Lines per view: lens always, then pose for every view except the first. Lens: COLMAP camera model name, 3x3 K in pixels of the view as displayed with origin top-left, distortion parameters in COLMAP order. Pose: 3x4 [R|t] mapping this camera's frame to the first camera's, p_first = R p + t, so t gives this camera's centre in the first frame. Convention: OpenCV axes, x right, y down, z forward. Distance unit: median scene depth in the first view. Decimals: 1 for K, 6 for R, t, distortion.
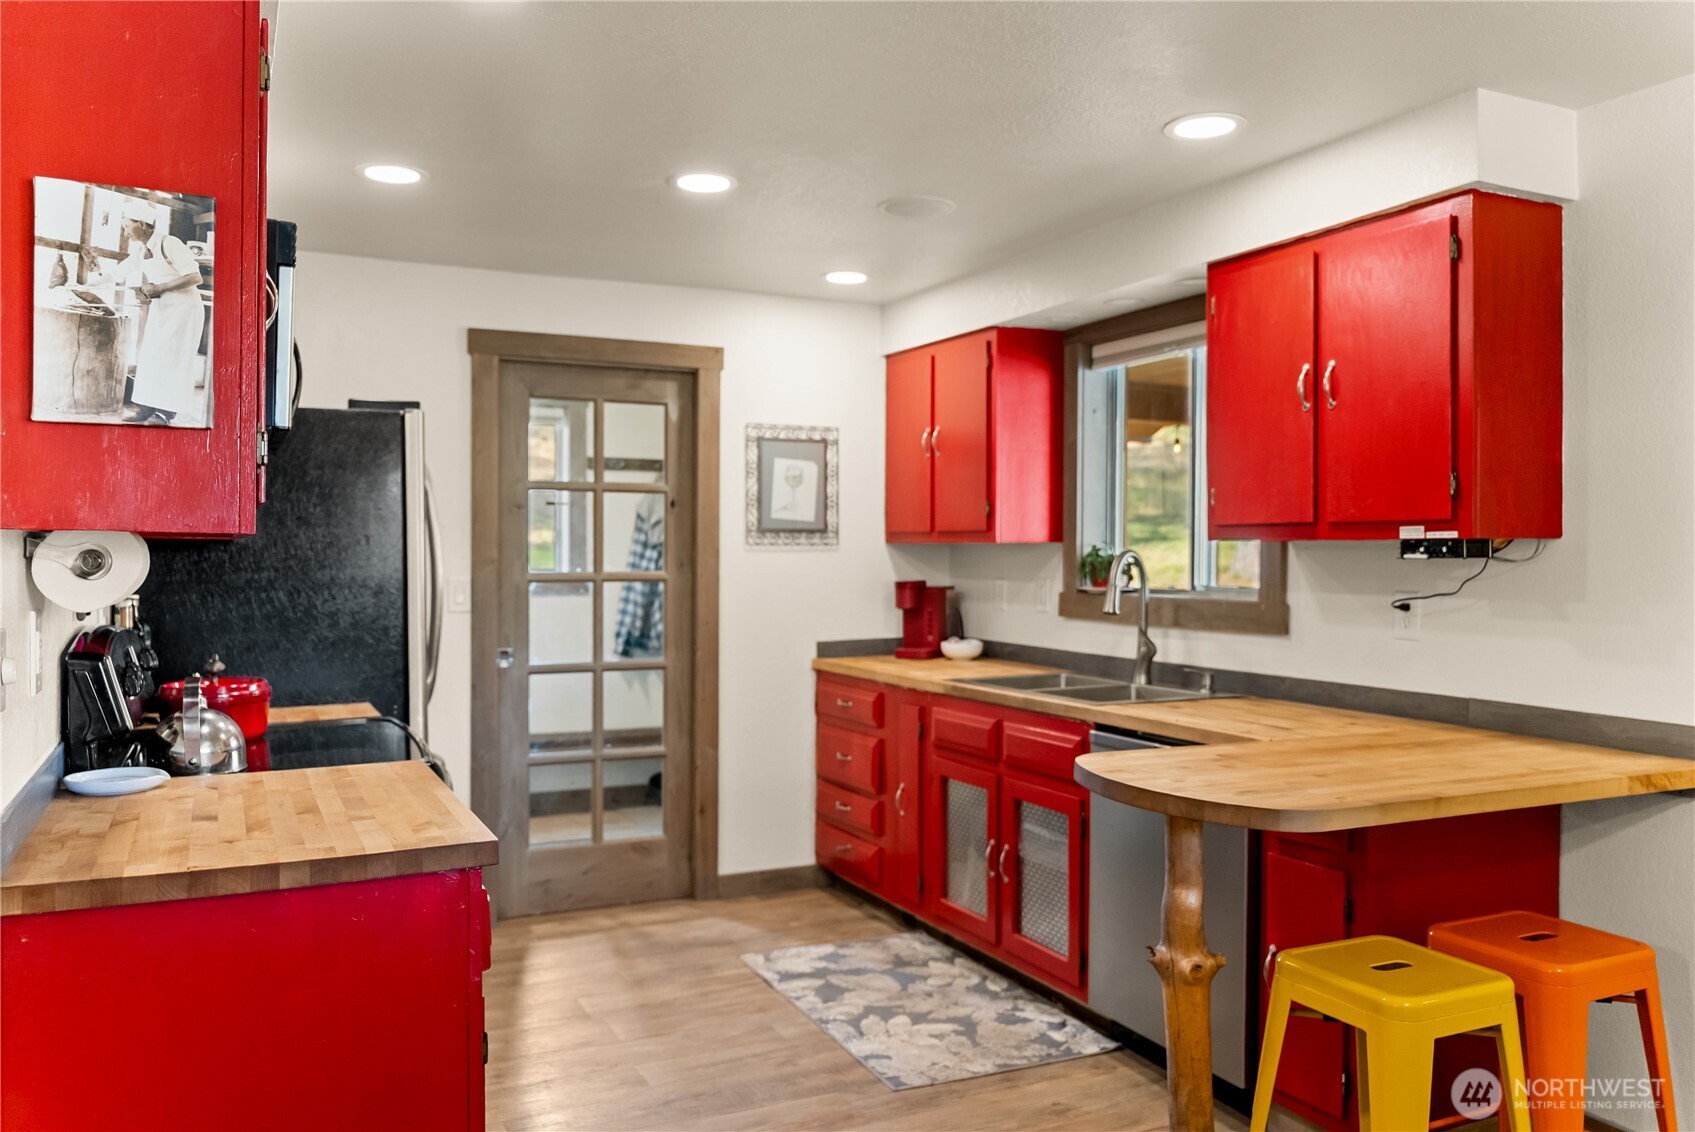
lens RADIAL K [[1286.9, 0, 844.5], [0, 1286.9, 561.7], [0, 0, 1]] dist [-0.009065, 0.001432]
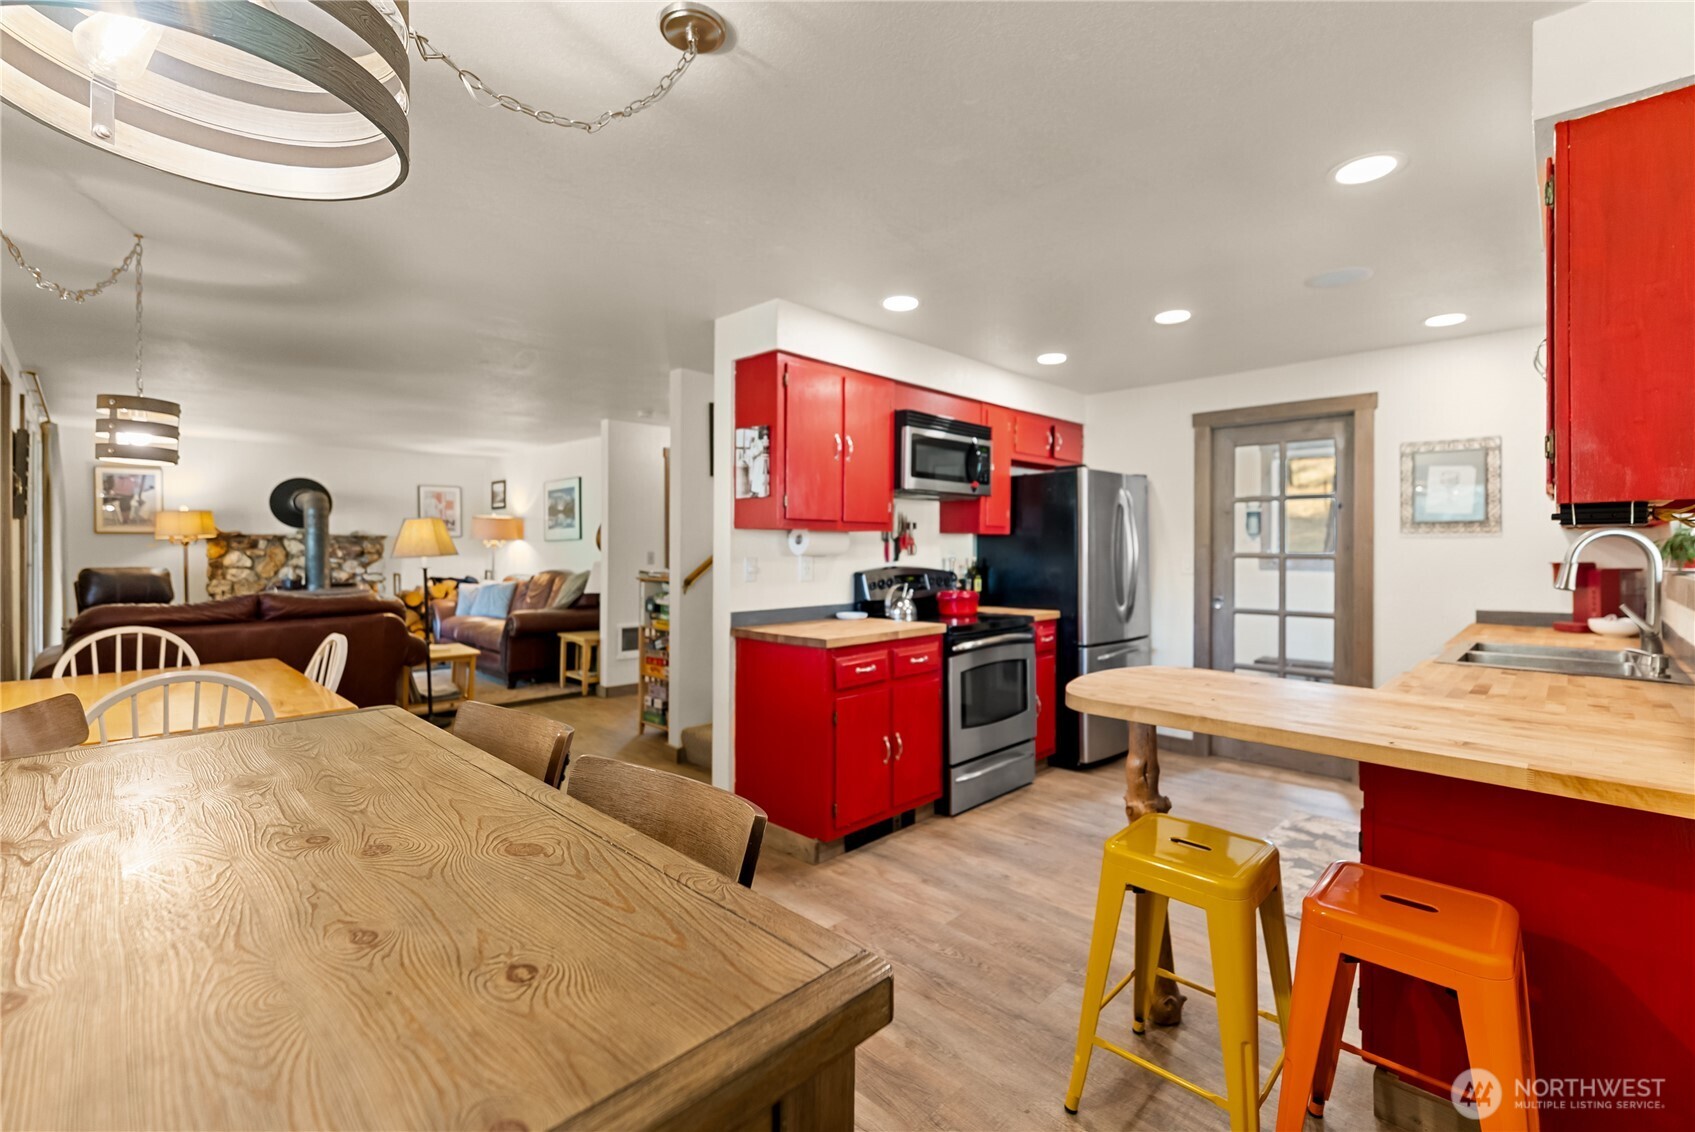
lens RADIAL K [[729.6, 0, 842.7], [0, 729.6, 553.1], [0, 0, 1]] dist [-0.001148, -0.000582]
pose [[0.339183, 0.005625, -0.940703, 0.451428], [-0.009206, 0.999954, 0.002660, 0.011175], [0.940675, 0.007758, 0.339220, 0.193089]]
